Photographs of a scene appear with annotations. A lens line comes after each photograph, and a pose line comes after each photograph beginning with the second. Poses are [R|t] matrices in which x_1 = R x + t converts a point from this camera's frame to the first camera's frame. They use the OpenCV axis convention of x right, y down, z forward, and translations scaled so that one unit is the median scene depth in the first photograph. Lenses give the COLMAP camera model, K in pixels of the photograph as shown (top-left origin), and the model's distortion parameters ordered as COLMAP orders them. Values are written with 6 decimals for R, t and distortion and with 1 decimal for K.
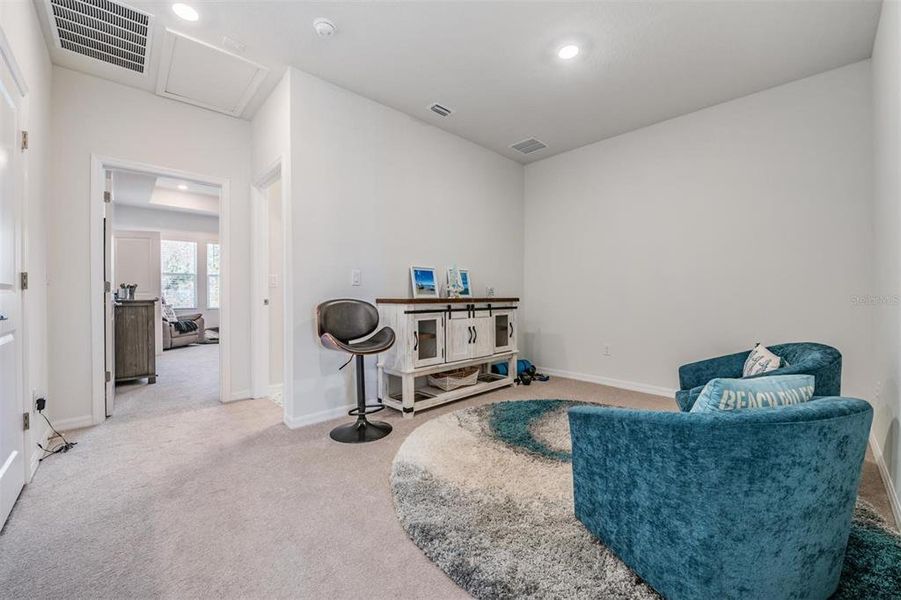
lens RADIAL K [[358.0, 0, 447.1], [0, 358.0, 299.3], [0, 0, 1]] dist [-0.012332, -0.001006]
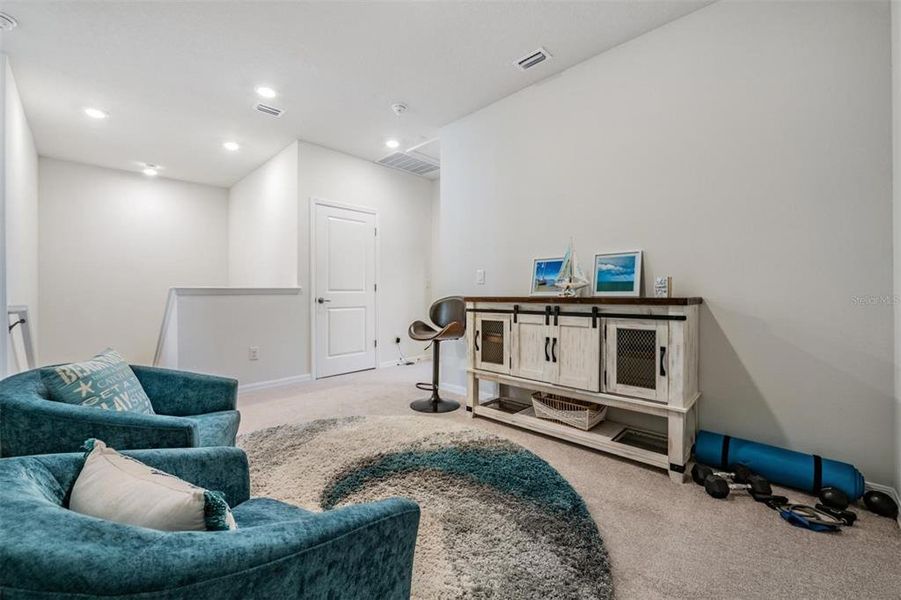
lens RADIAL K [[358.0, 0, 447.9], [0, 358.0, 294.4], [0, 0, 1]] dist [-0.012332, -0.001006]
pose [[0.044404, 0.005092, -0.999001, 0.755570], [-0.008121, 0.999956, 0.004736, -0.009949], [0.998981, 0.007902, 0.044443, 0.767208]]
